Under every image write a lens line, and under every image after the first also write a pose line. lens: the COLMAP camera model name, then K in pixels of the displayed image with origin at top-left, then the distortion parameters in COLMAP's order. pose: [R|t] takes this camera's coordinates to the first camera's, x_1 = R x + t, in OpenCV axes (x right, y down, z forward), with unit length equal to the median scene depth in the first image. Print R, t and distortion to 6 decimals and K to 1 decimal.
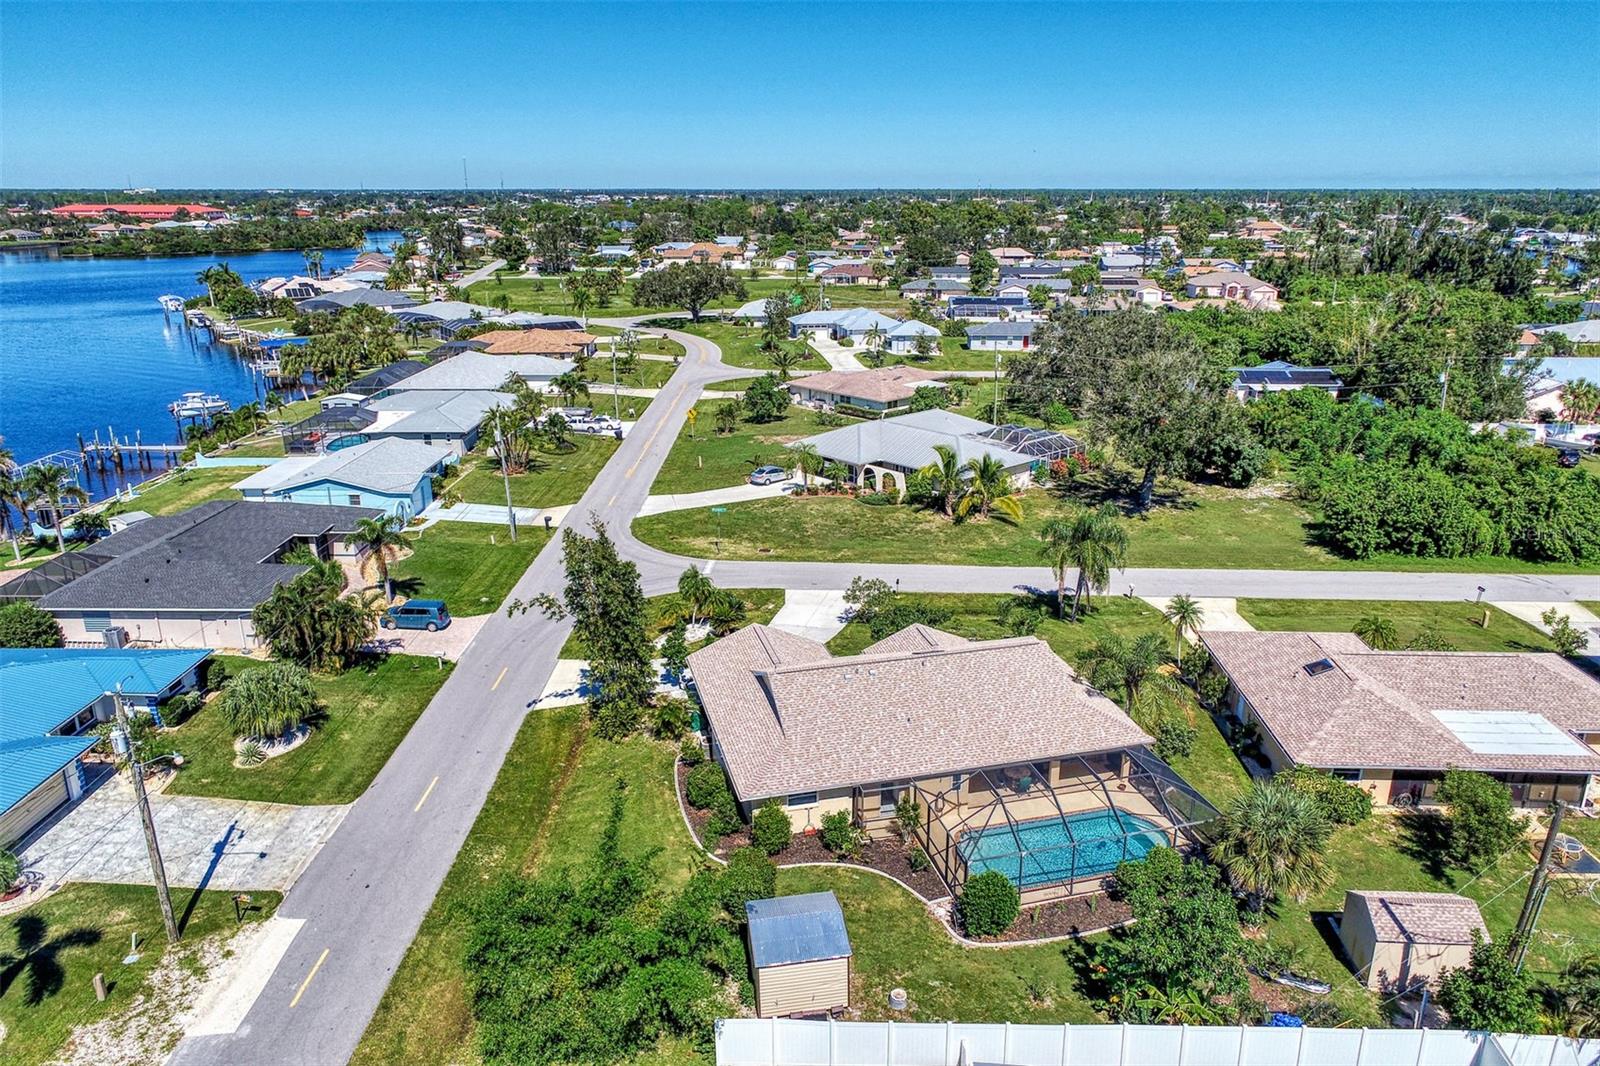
lens RADIAL K [[1131.8, 0, 800.0], [0, 1131.8, 533.0], [0, 0, 1]] dist [-0.007231, 0.002726]
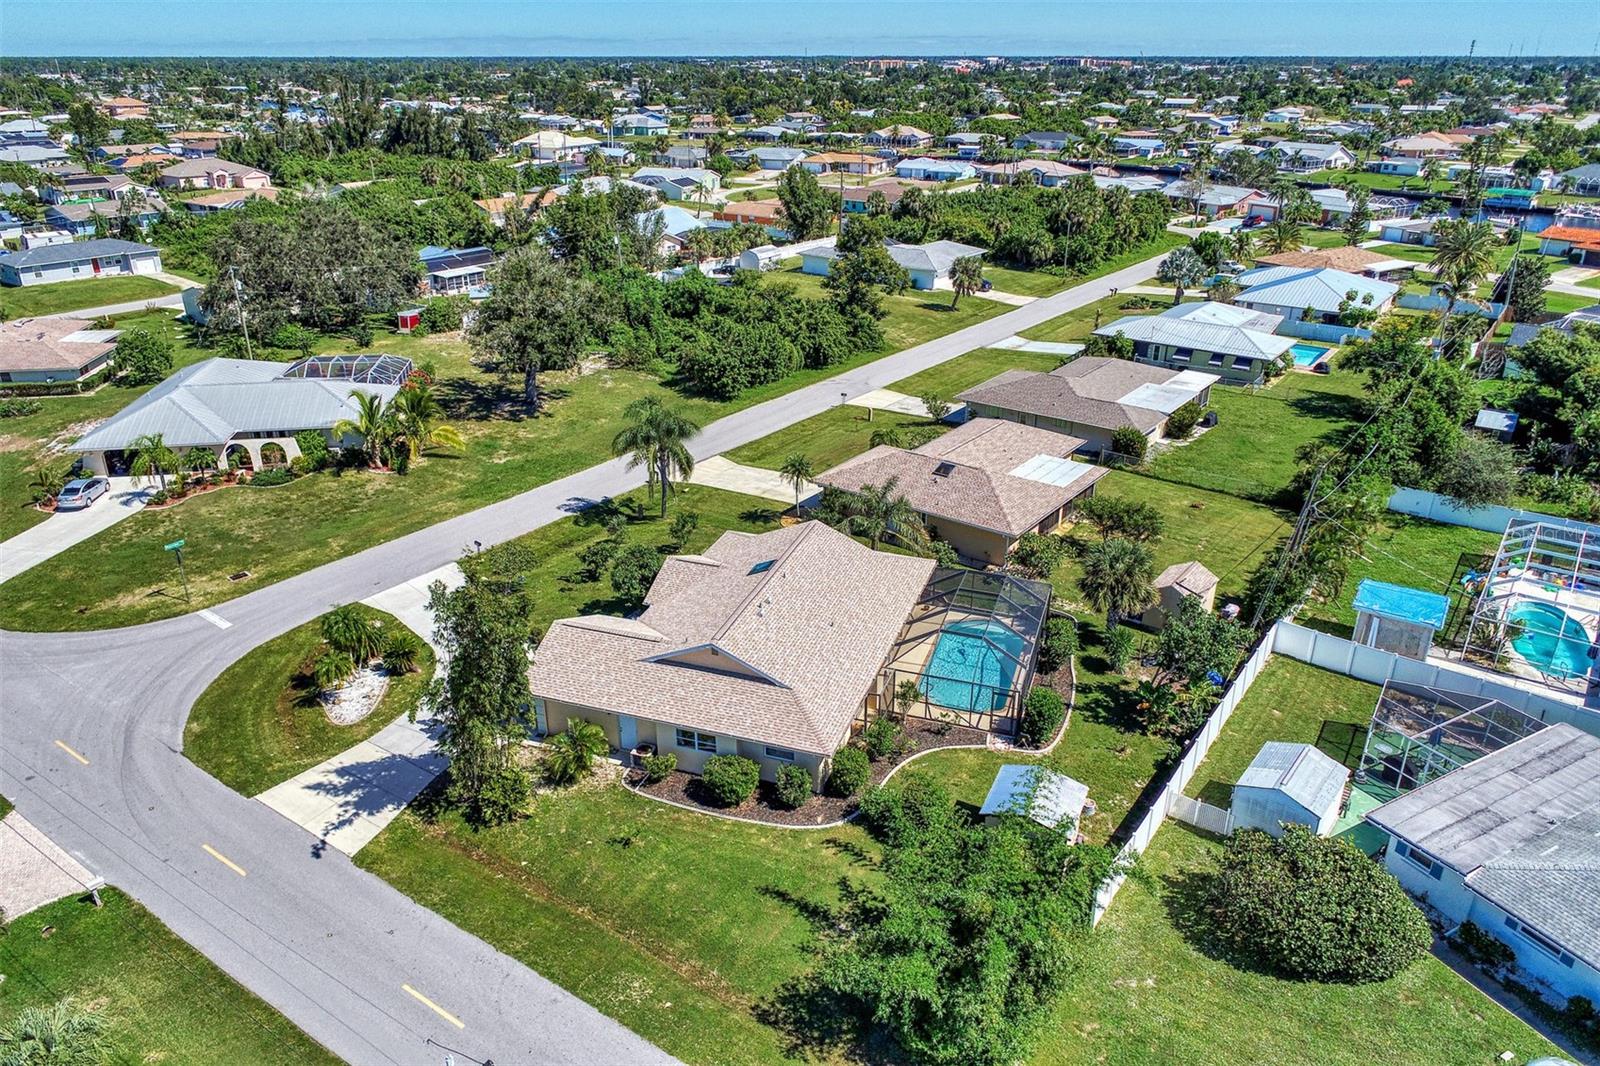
lens RADIAL K [[1111.7, 0, 833.0], [0, 1111.7, 533.0], [0, 0, 1]] dist [-0.000121, 0.003561]
pose [[0.534140, -0.333713, 0.776743, -0.350785], [0.245743, 0.940408, 0.235039, -0.080887], [-0.808891, 0.065335, 0.584317, 0.207739]]
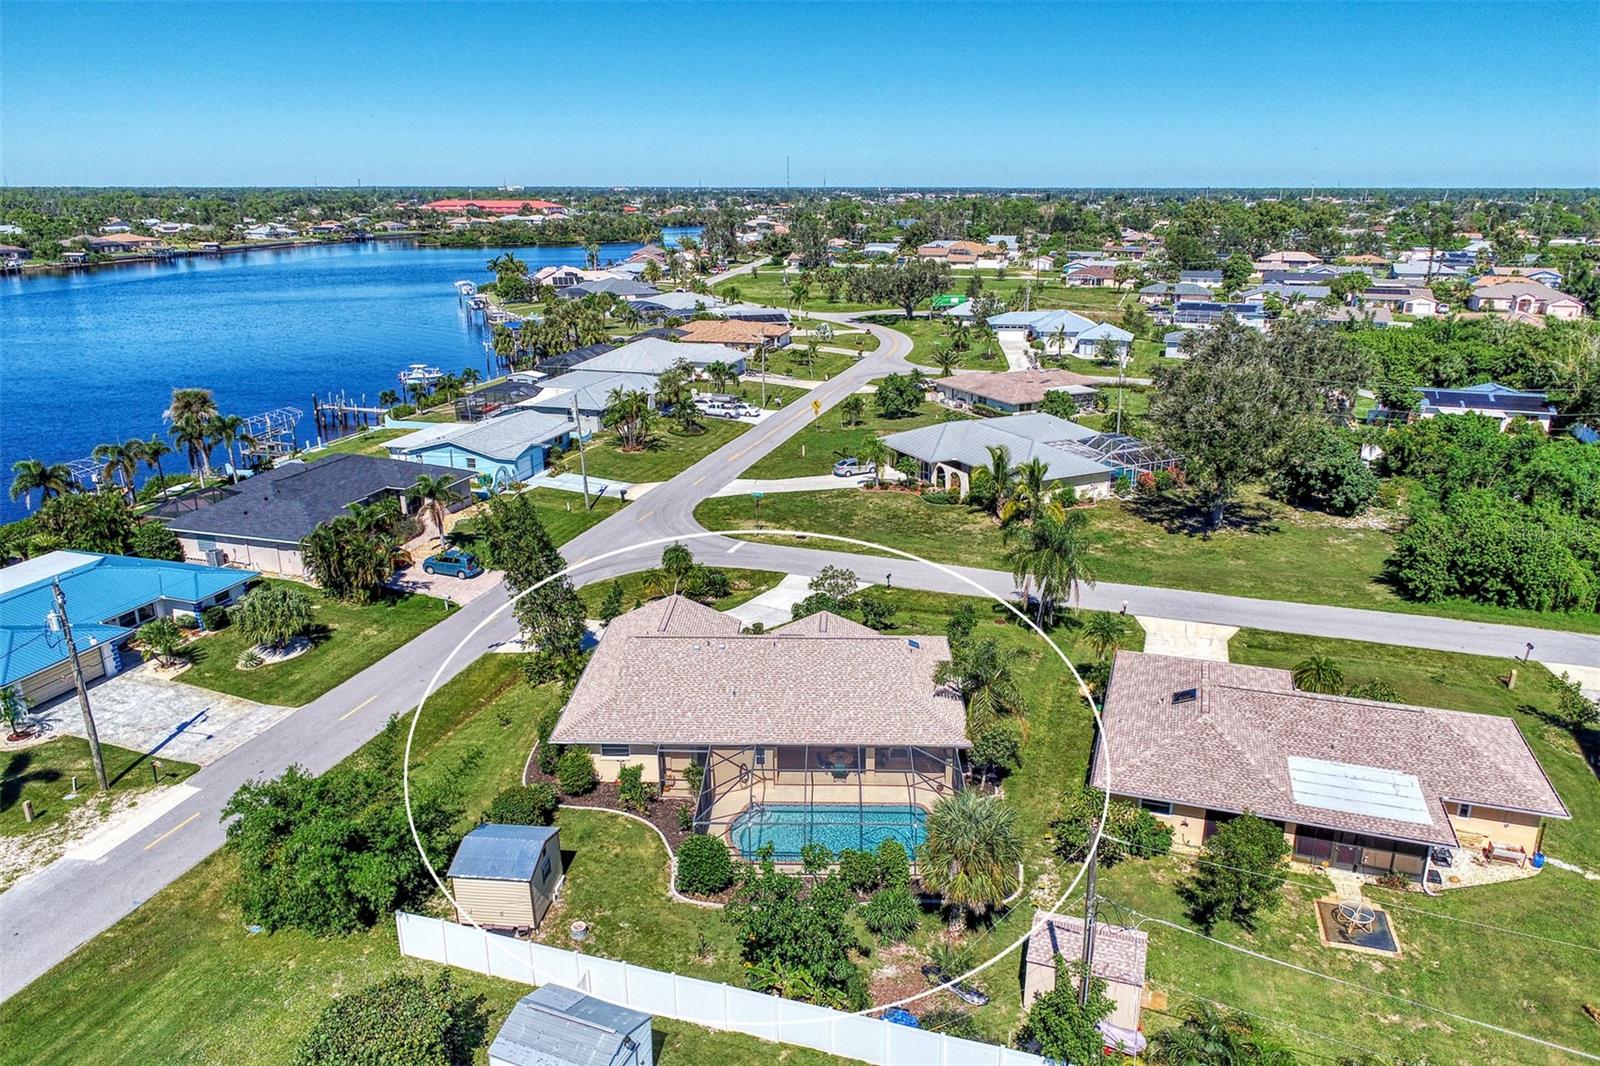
lens RADIAL K [[1131.8, 0, 800.0], [0, 1131.8, 533.0], [0, 0, 1]] dist [-0.007231, 0.002726]
pose [[0.958214, 0.084195, -0.273379, 0.225794], [-0.083775, 0.996397, 0.013233, -0.001654], [0.273508, 0.010223, 0.961815, 0.000278]]
